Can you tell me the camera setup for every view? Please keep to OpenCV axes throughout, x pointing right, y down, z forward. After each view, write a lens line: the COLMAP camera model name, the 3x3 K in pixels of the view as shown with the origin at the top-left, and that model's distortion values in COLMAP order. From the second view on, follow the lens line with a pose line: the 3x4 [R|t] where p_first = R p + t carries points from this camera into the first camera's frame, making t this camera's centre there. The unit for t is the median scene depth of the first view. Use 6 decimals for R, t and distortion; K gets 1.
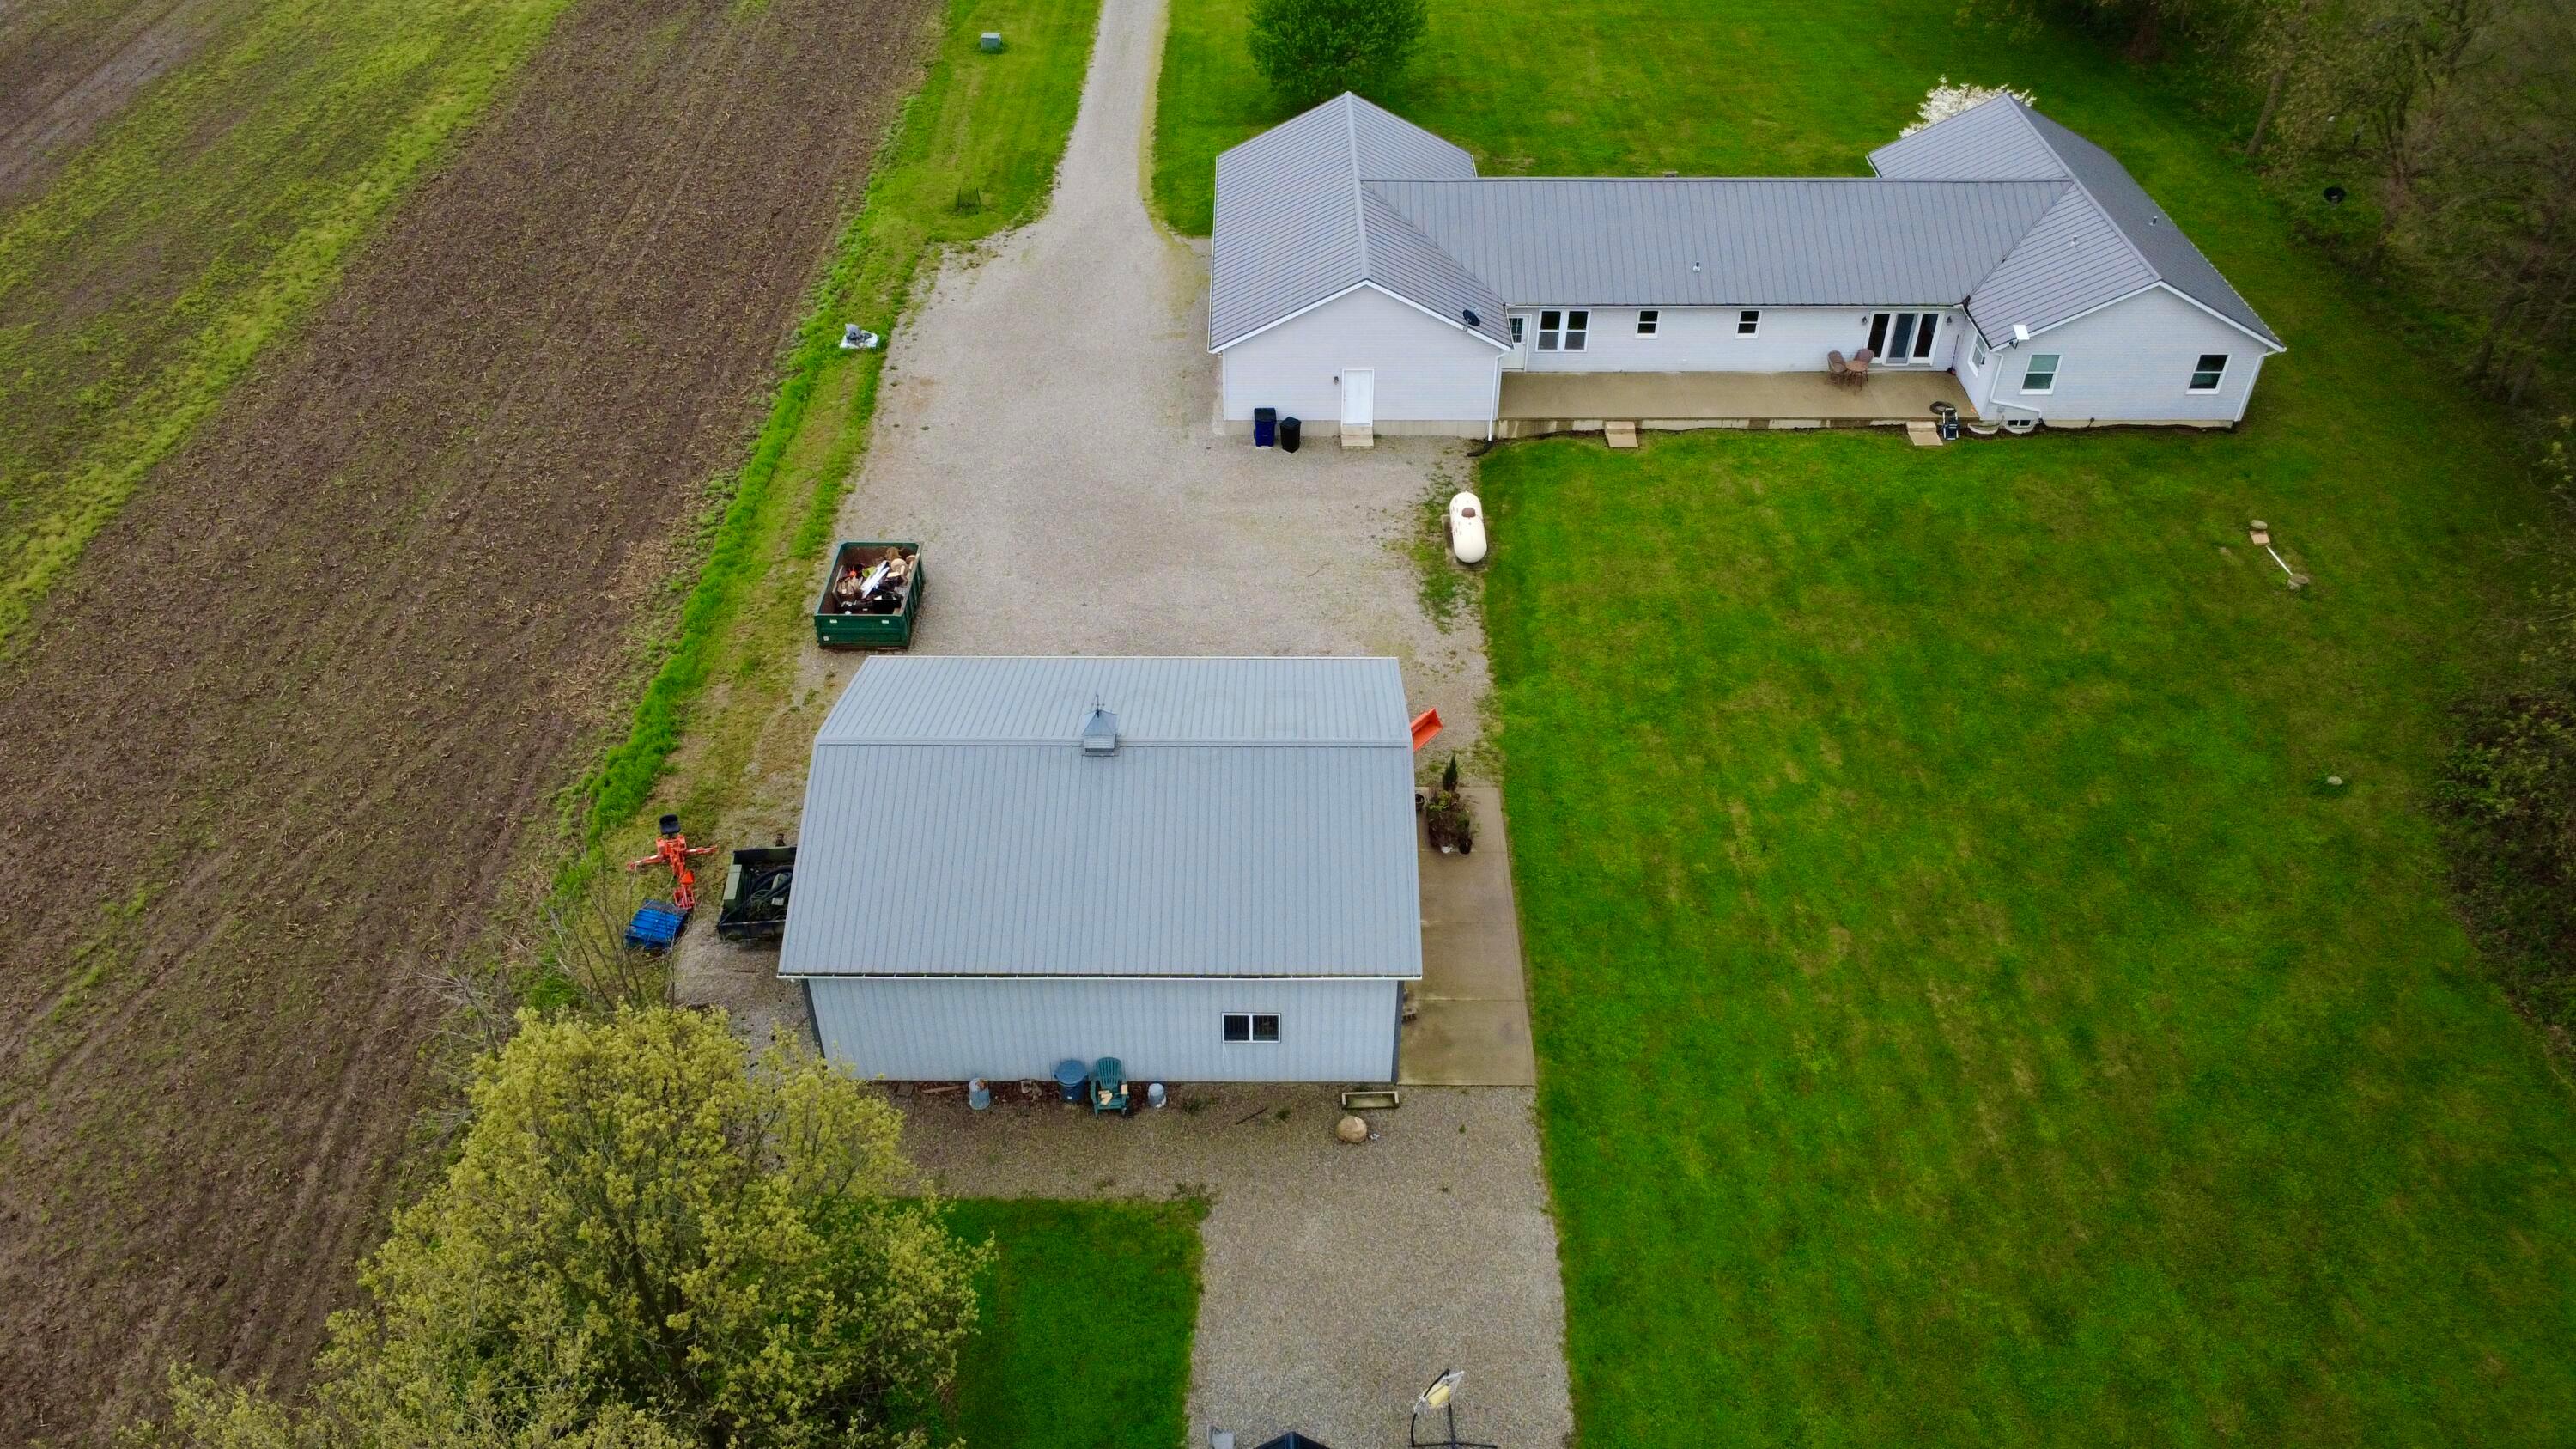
lens RADIAL K [[1881.9, 0, 1288.0], [0, 1881.9, 724.5], [0, 0, 1]] dist [-0.001897, -0.004607]
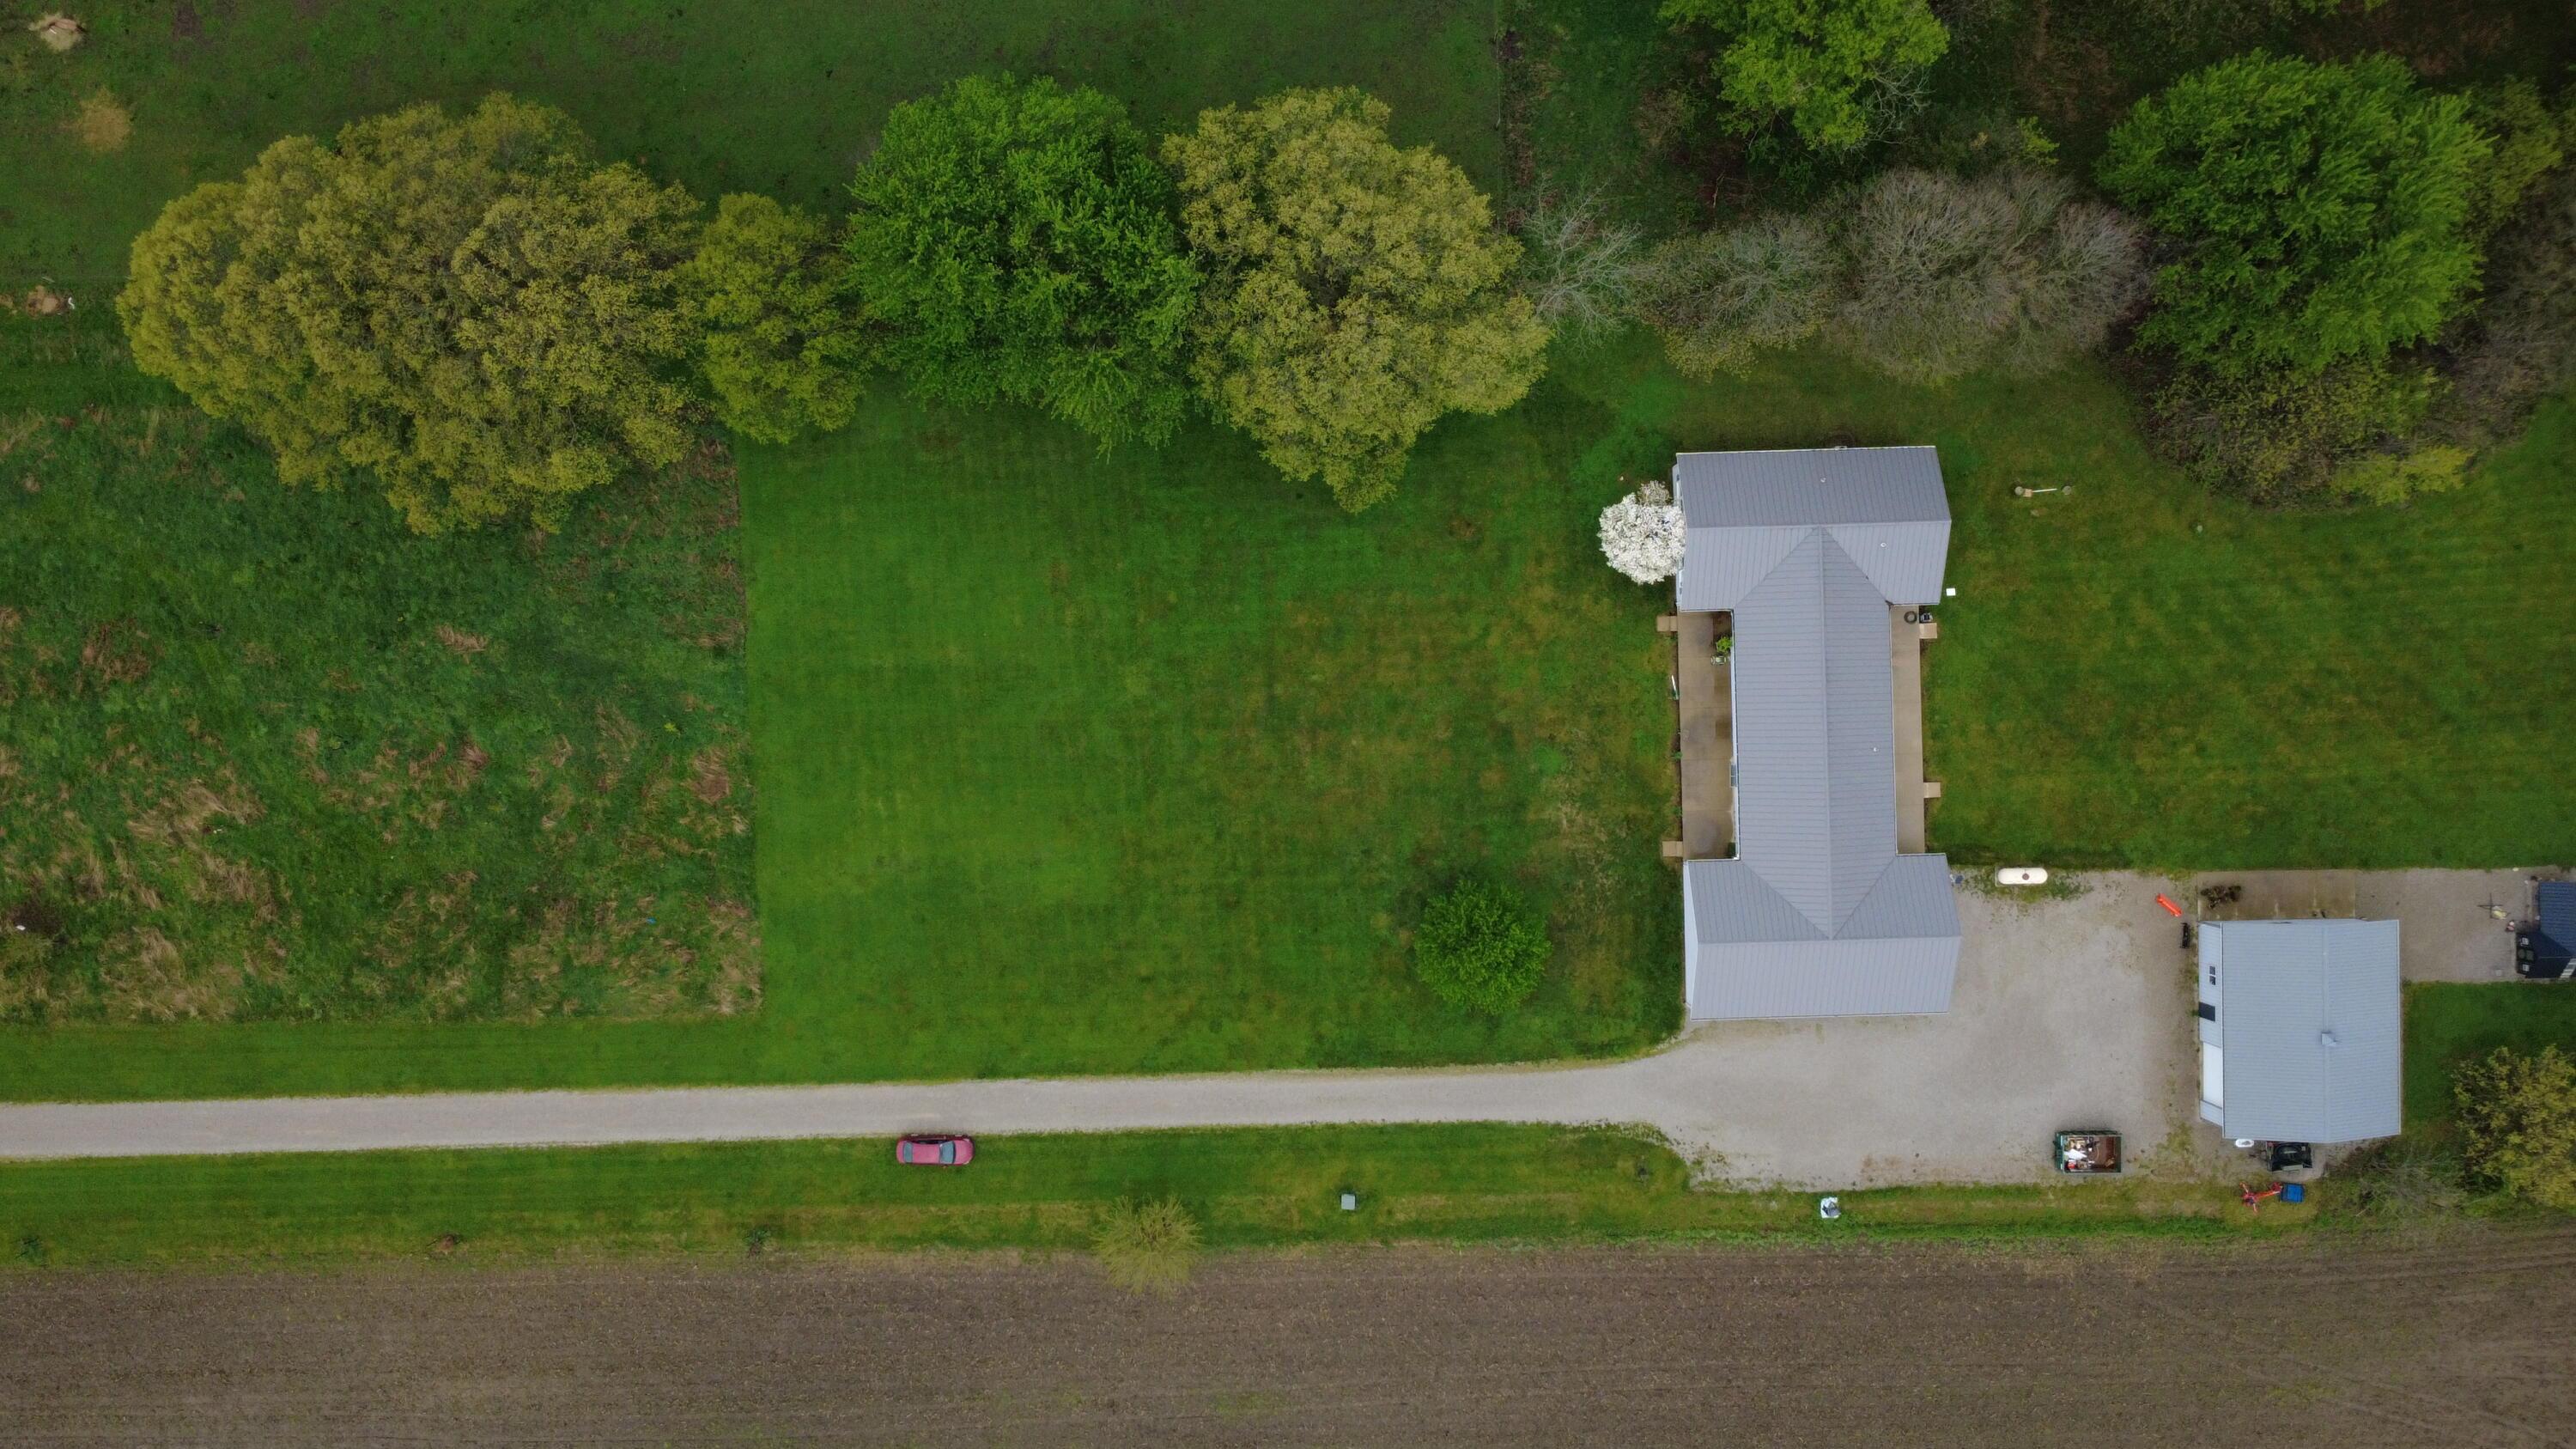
lens RADIAL K [[1881.9, 0, 1288.0], [0, 1881.9, 724.5], [0, 0, 1]] dist [-0.001897, -0.004607]
pose [[-0.018206, -0.999517, -0.025189, 0.296744], [0.633752, -0.031022, 0.772914, -1.987965], [-0.773322, -0.001892, 0.634010, 0.286938]]
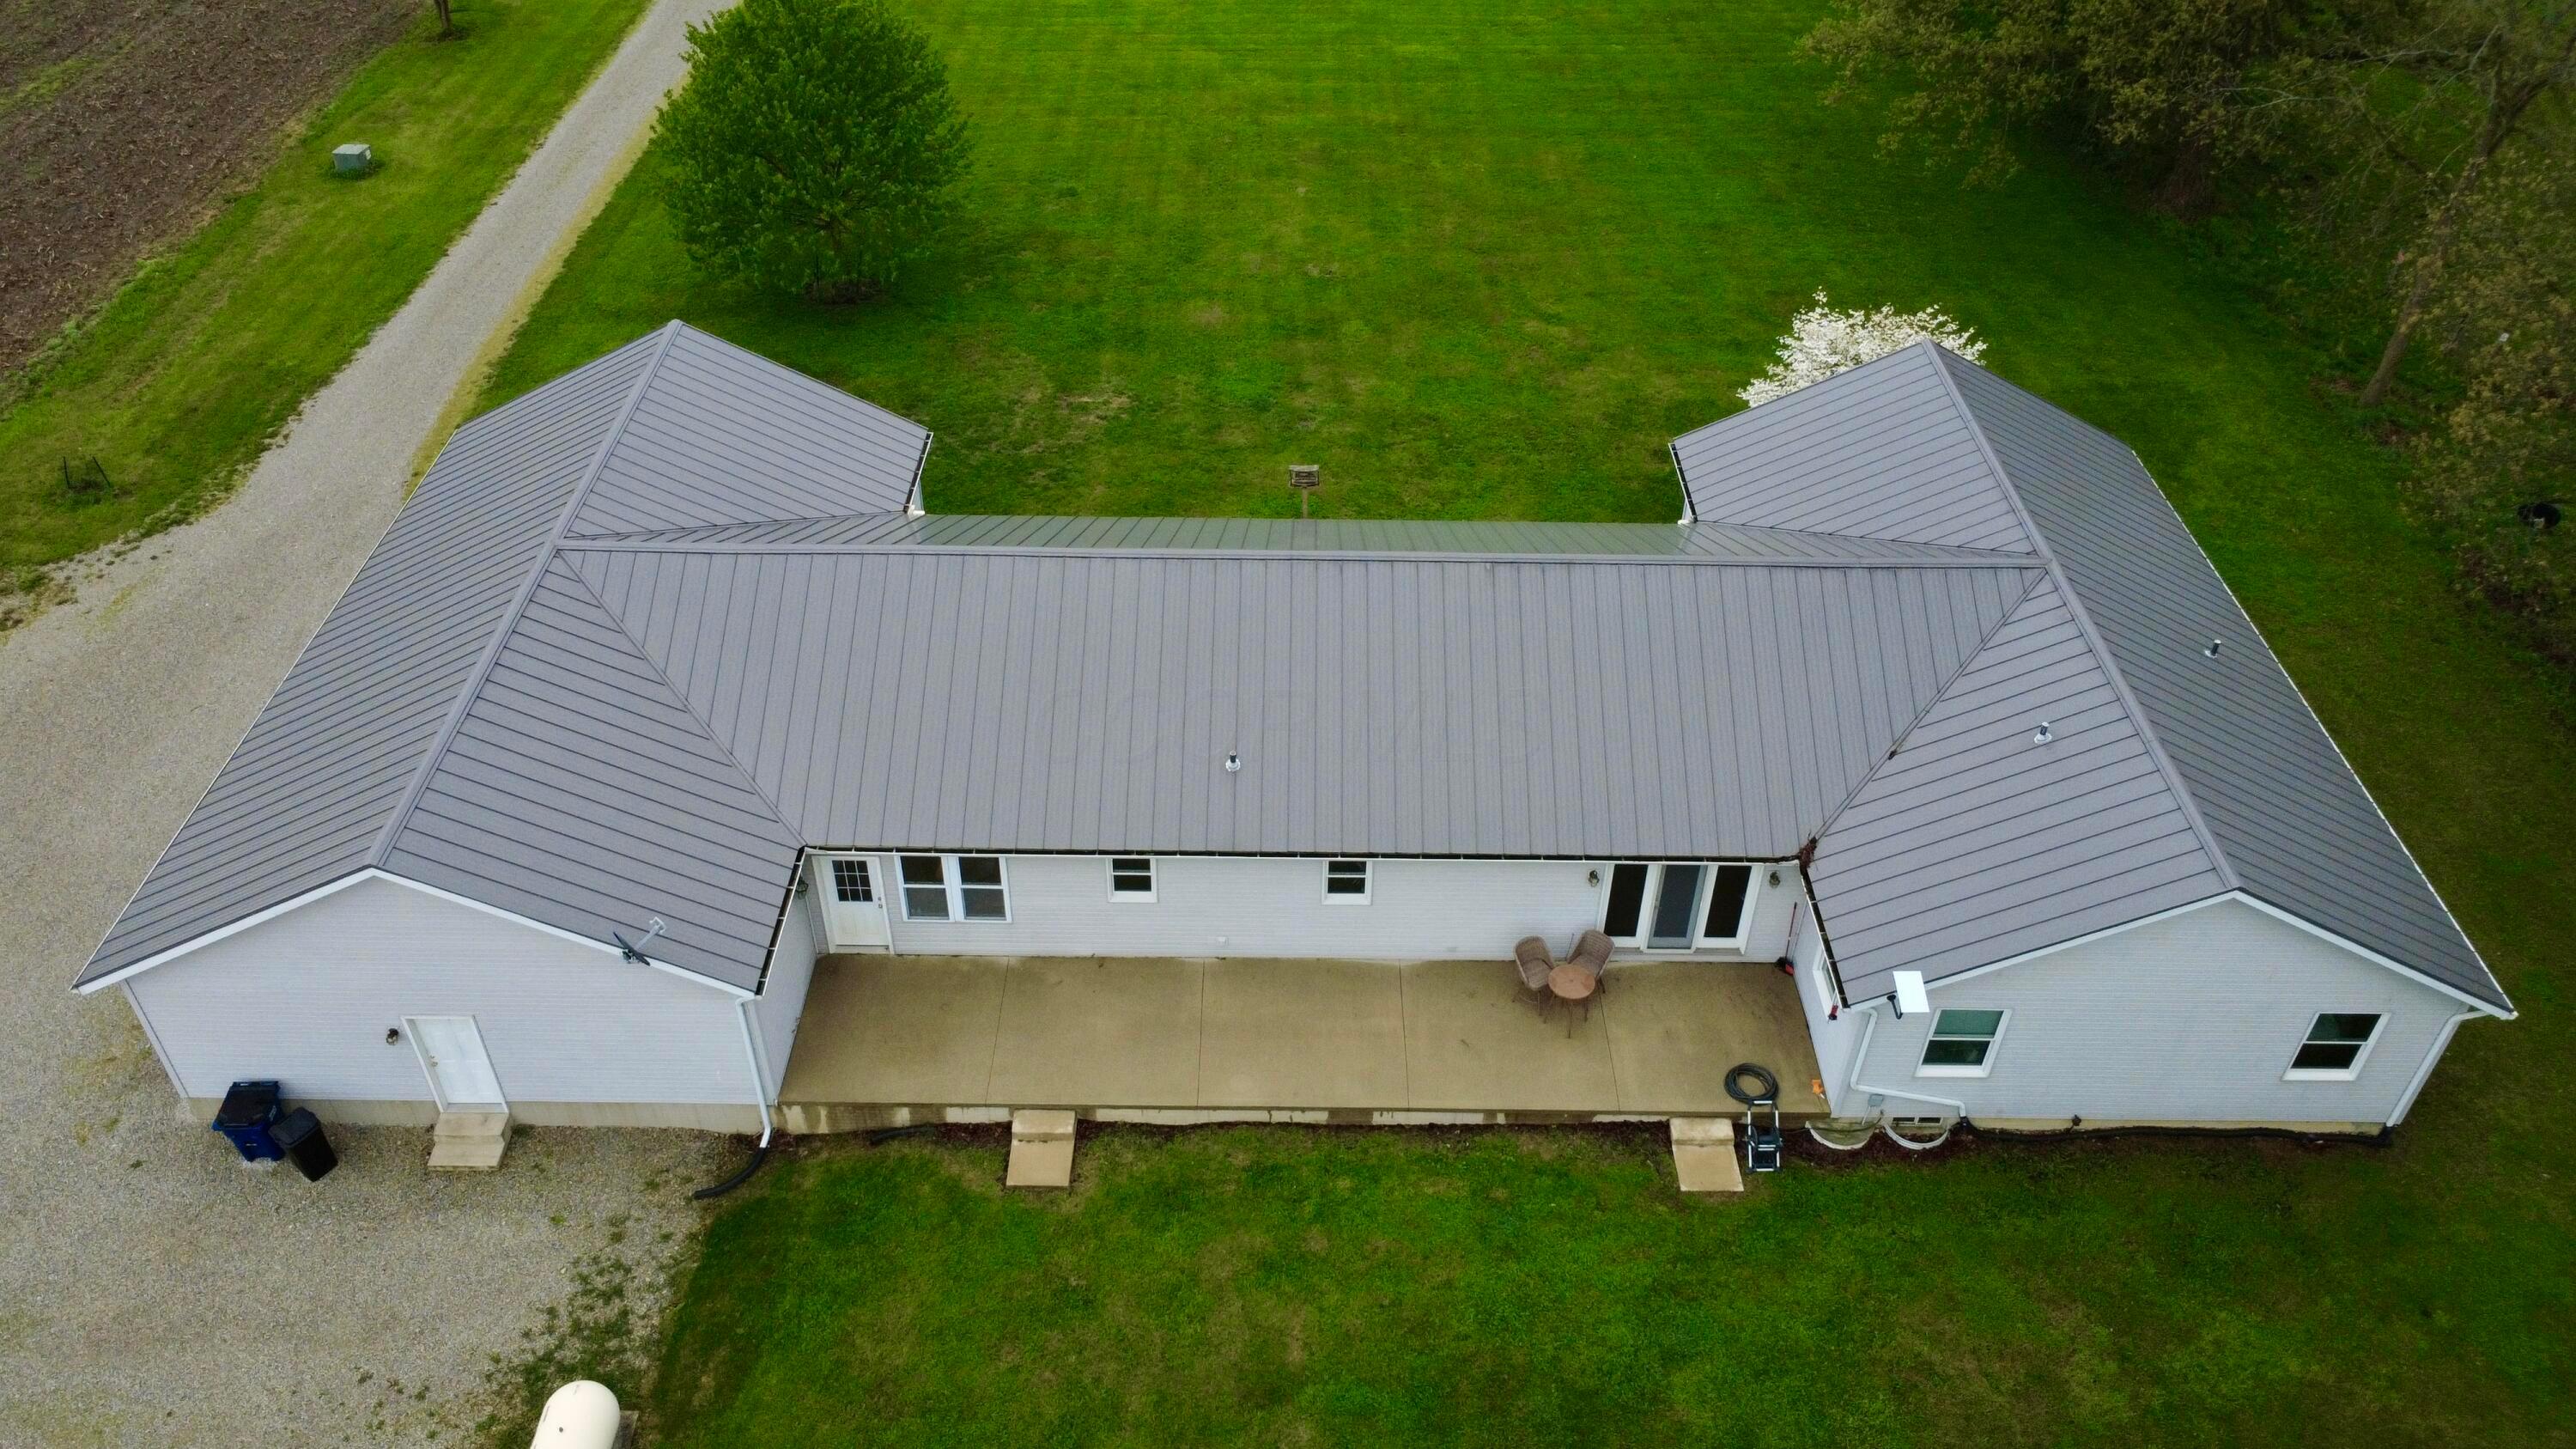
lens RADIAL K [[1881.9, 0, 1288.0], [0, 1881.9, 724.5], [0, 0, 1]] dist [-0.001897, -0.004607]
pose [[0.999856, 0.015402, -0.007114, 0.233039], [-0.015437, 0.999869, -0.004962, -0.249150], [0.007037, 0.005072, 0.999962, 0.529978]]
